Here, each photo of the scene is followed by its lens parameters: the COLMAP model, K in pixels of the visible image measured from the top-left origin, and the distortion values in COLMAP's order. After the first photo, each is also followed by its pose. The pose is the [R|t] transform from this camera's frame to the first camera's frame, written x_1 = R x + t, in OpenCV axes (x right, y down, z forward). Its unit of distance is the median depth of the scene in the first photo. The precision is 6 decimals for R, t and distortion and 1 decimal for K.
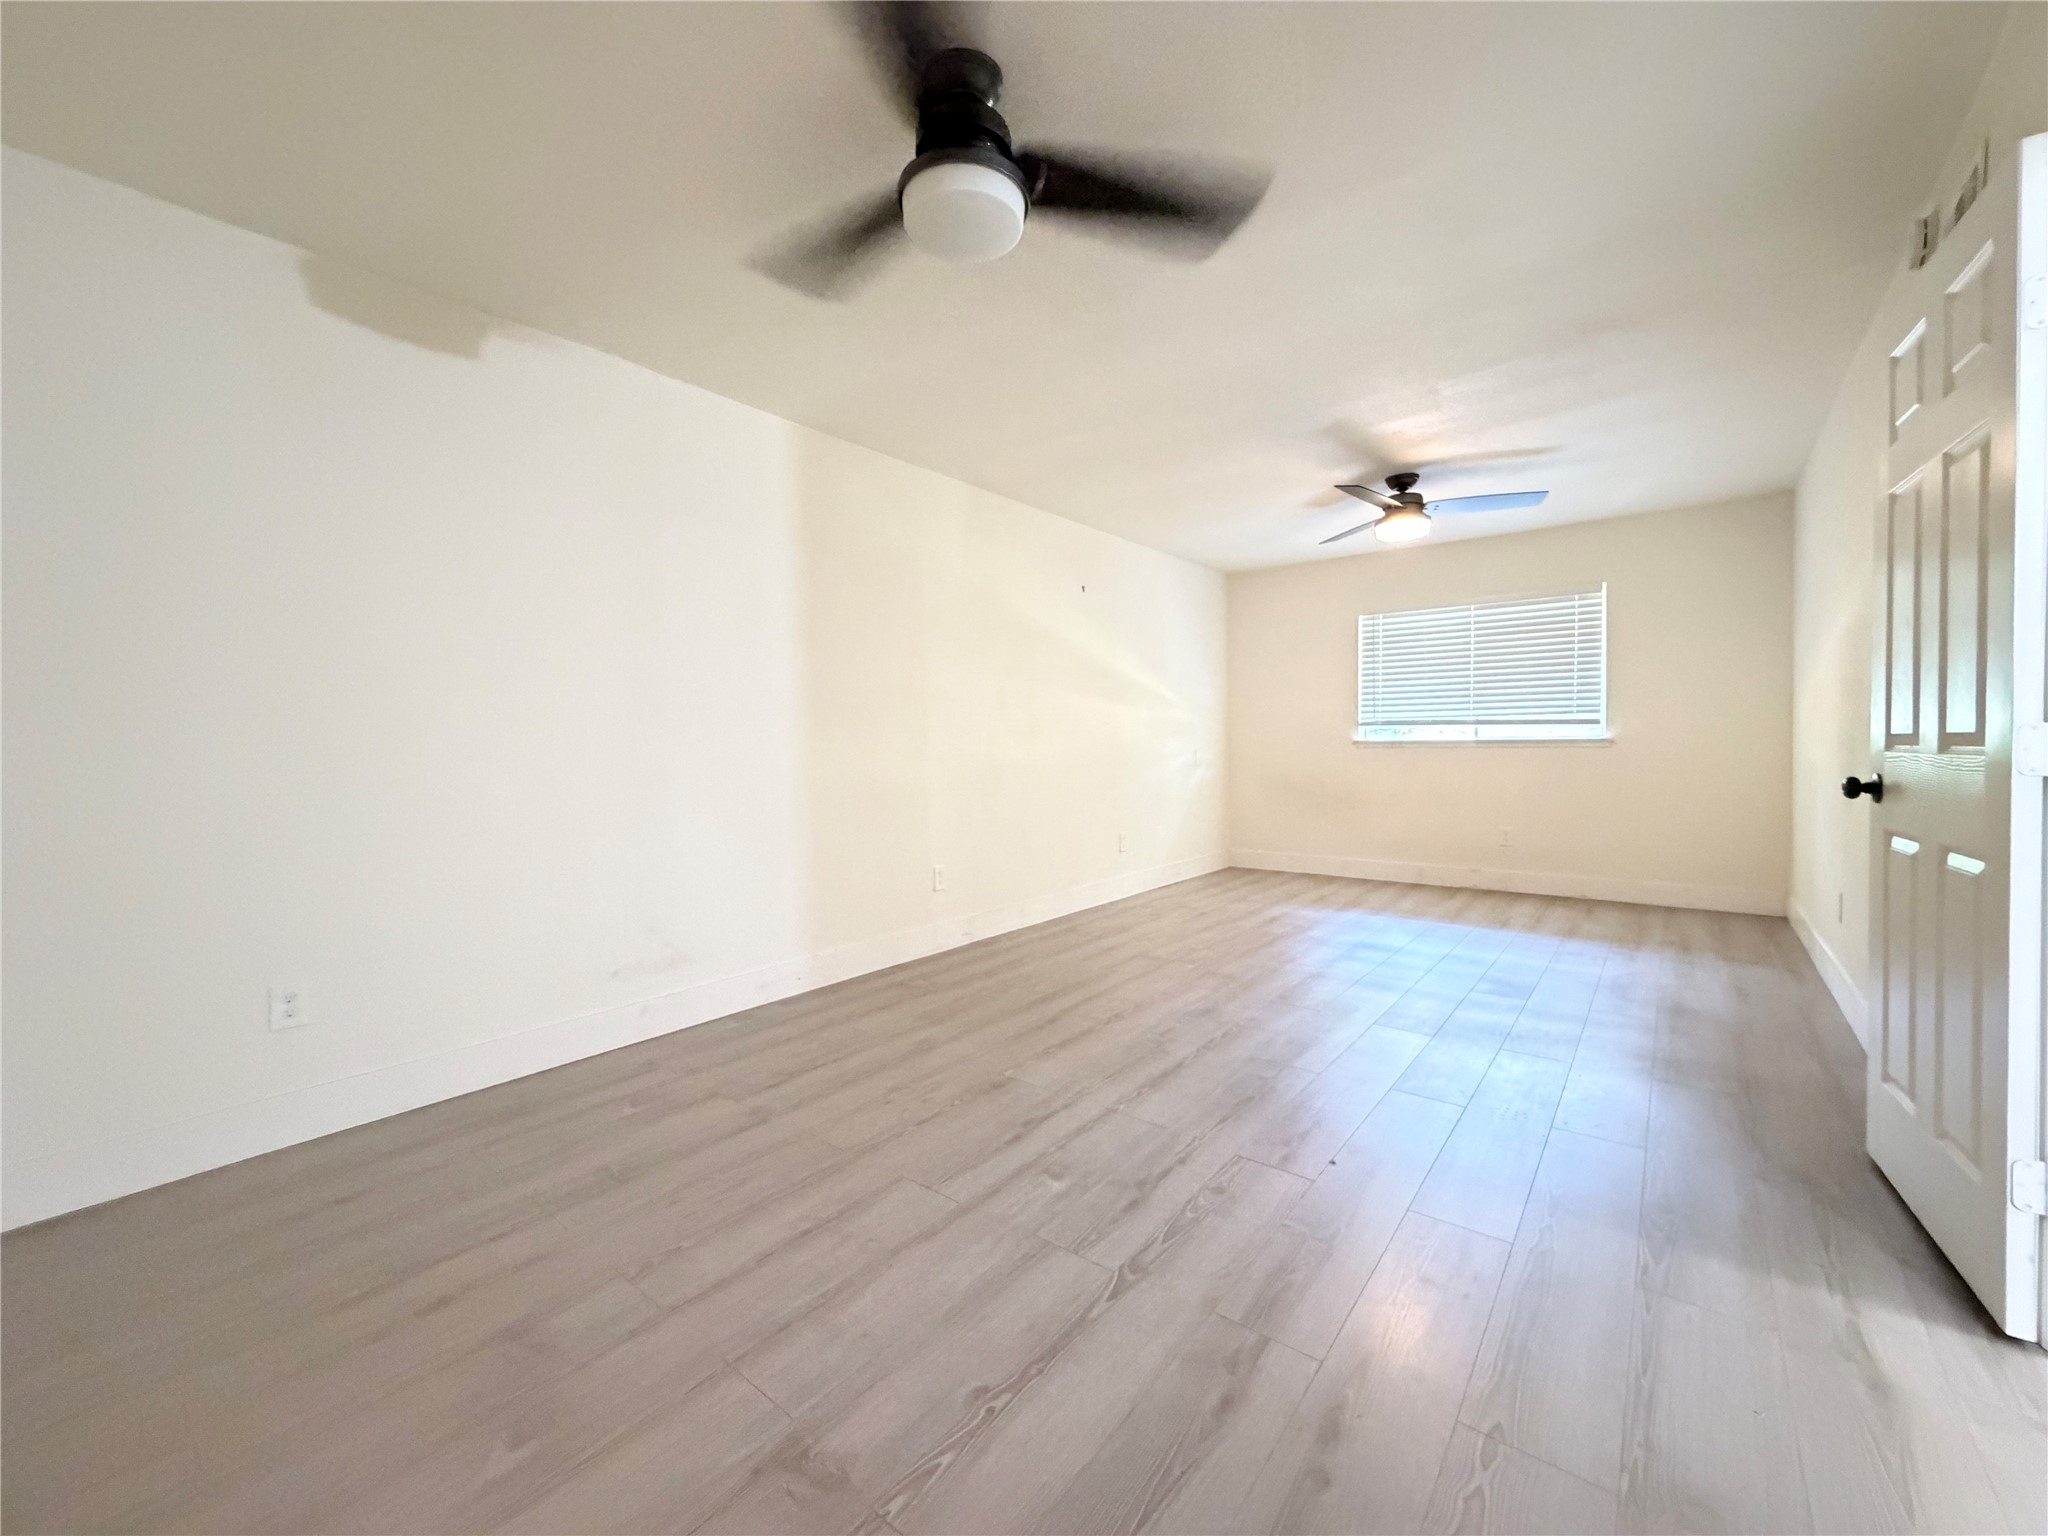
lens RADIAL K [[818.7, 0, 1020.7], [0, 818.7, 764.9], [0, 0, 1]] dist [-0.000191, -0.000212]
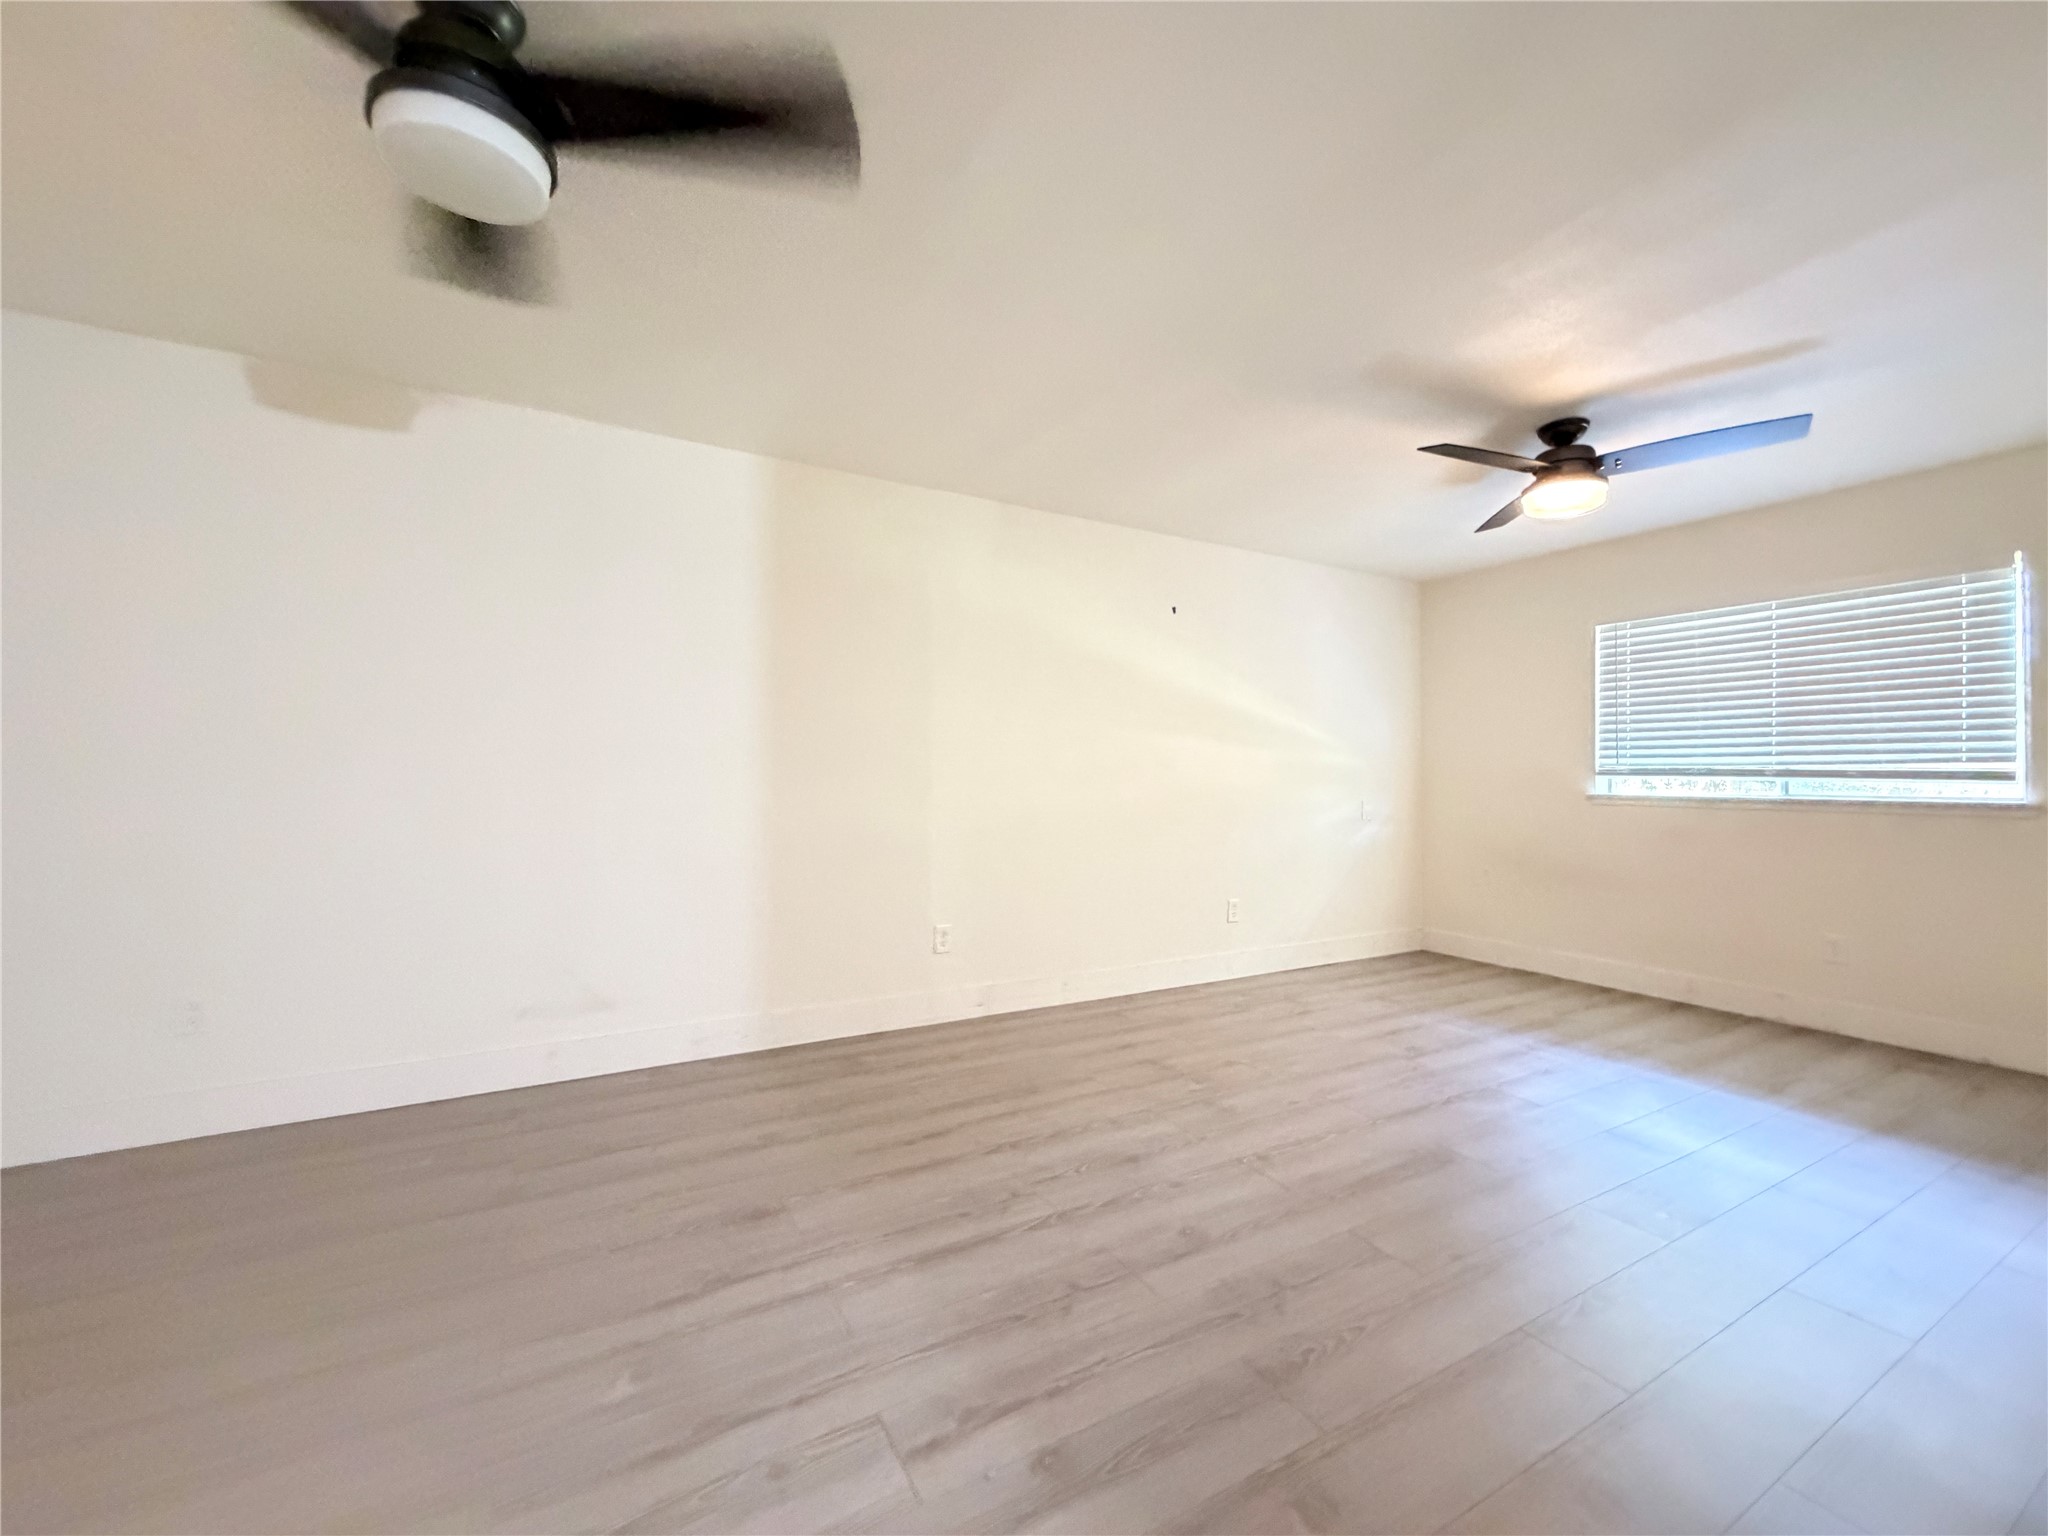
lens RADIAL K [[814.8, 0, 1018.8], [0, 814.8, 770.9], [0, 0, 1]] dist [0.000076, -0.000015]
pose [[0.927336, 0.014429, -0.373952, 0.309600], [-0.028295, 0.999100, -0.031615, -0.020915], [0.373159, 0.039899, 0.926909, 0.195955]]
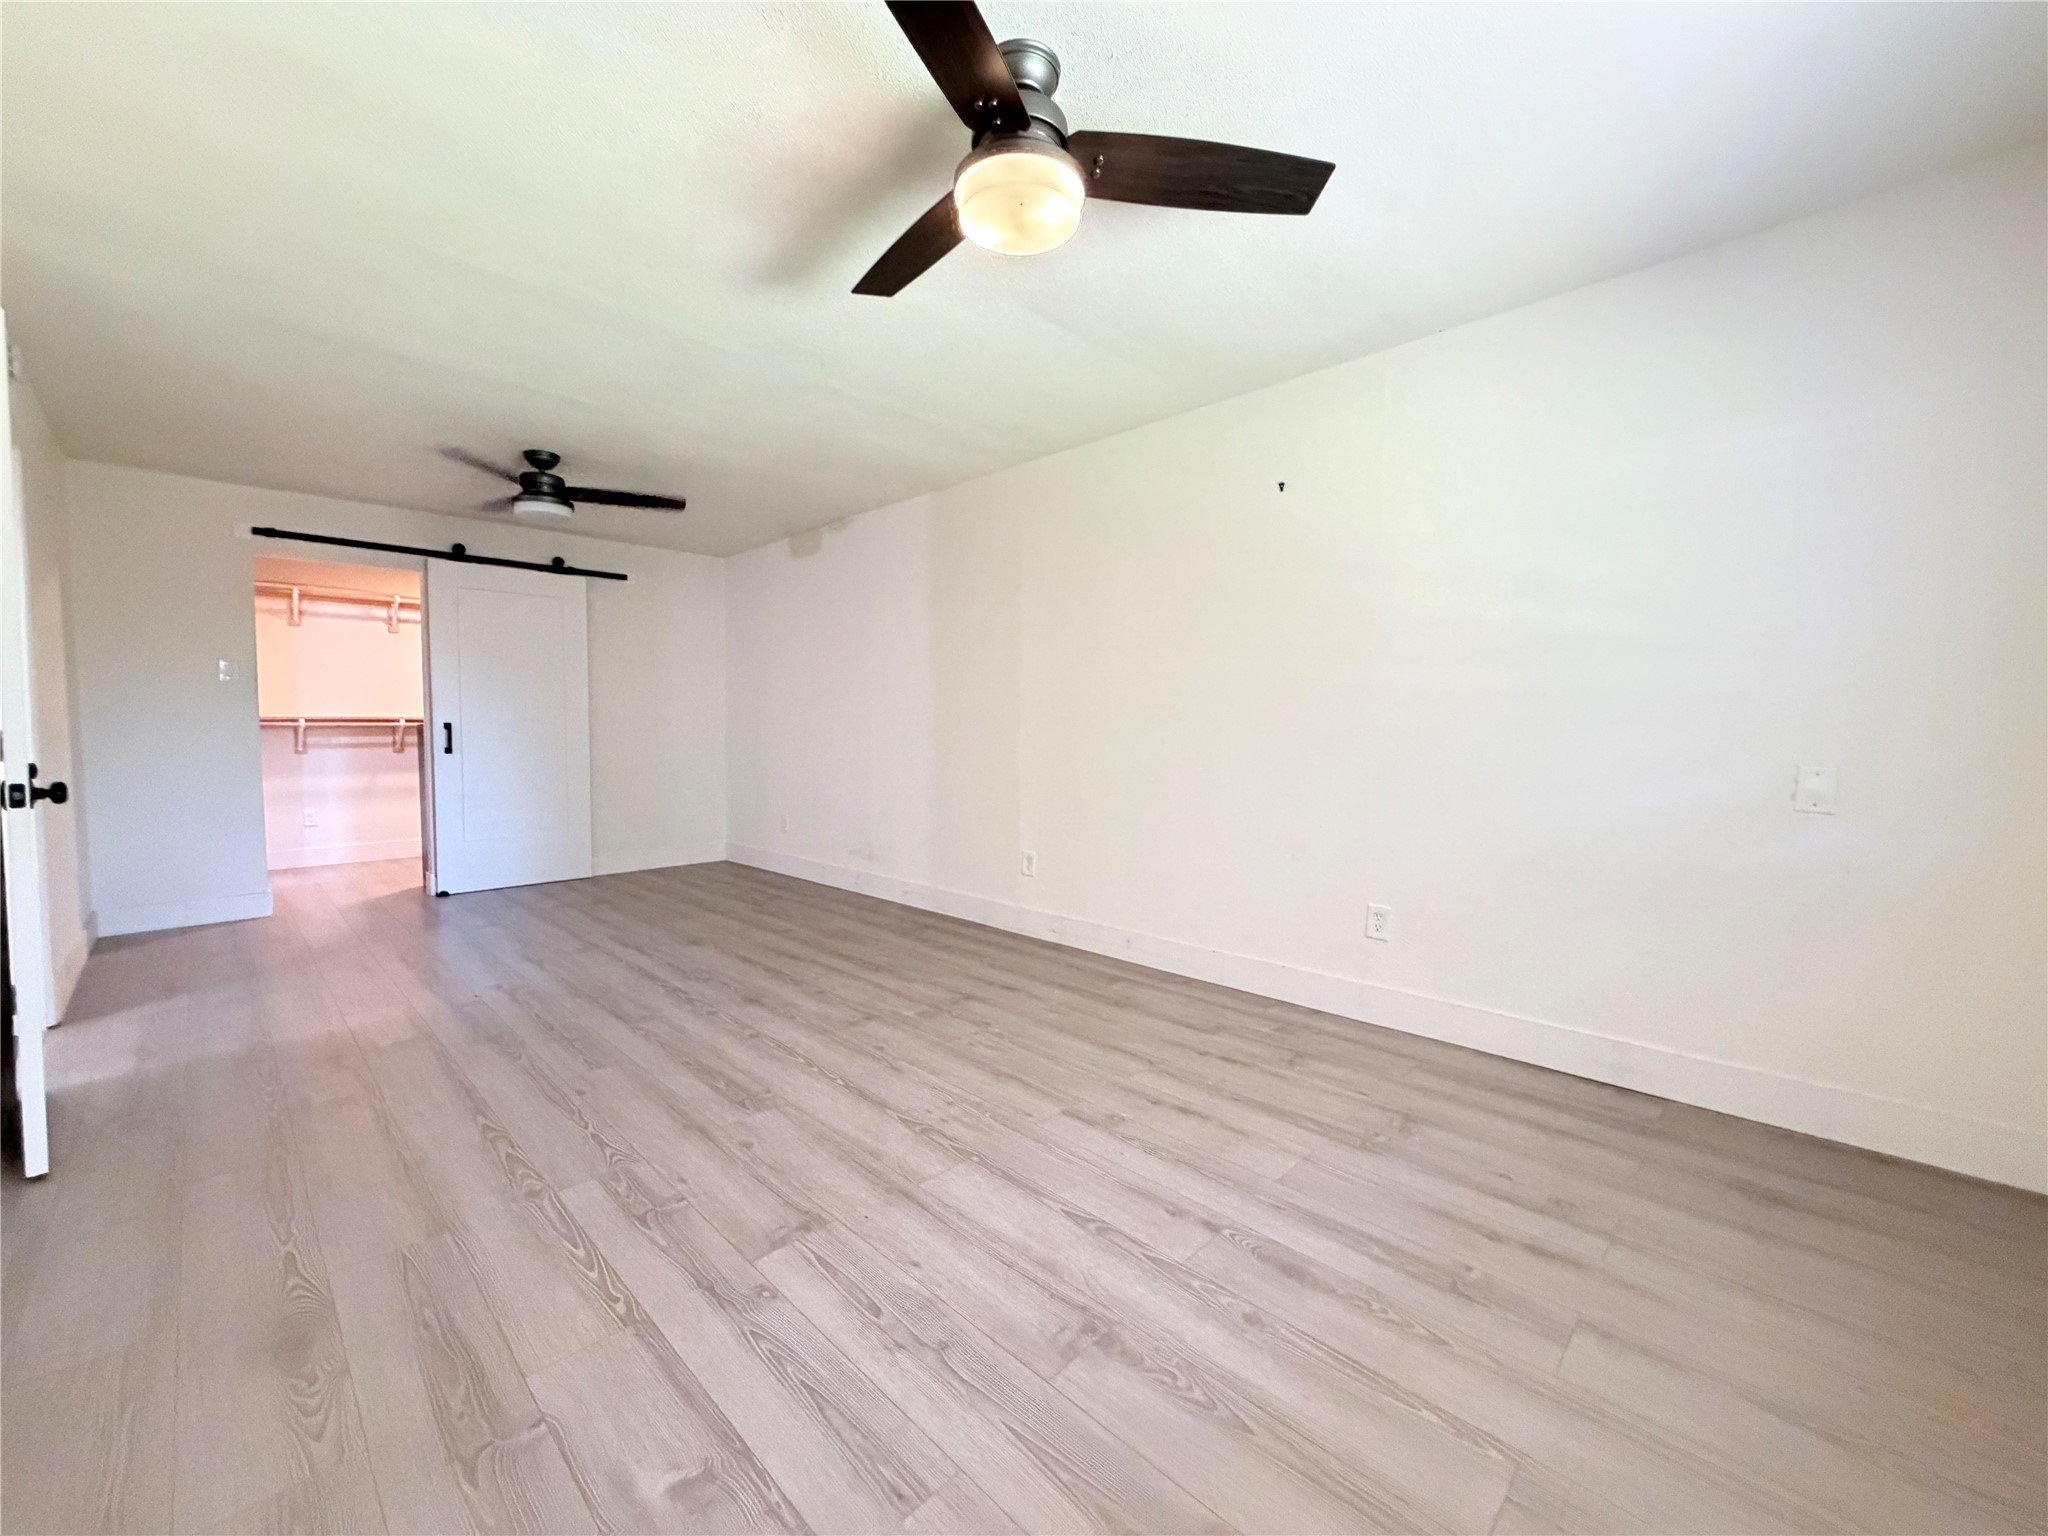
lens RADIAL K [[826.4, 0, 1034.8], [0, 826.4, 767.1], [0, 0, 1]] dist [0.000596, -0.000009]
pose [[-0.096918, 0.064992, -0.993168, 0.917181], [-0.028951, 0.997259, 0.068085, -0.053407], [0.994871, 0.035352, -0.094771, 1.098259]]
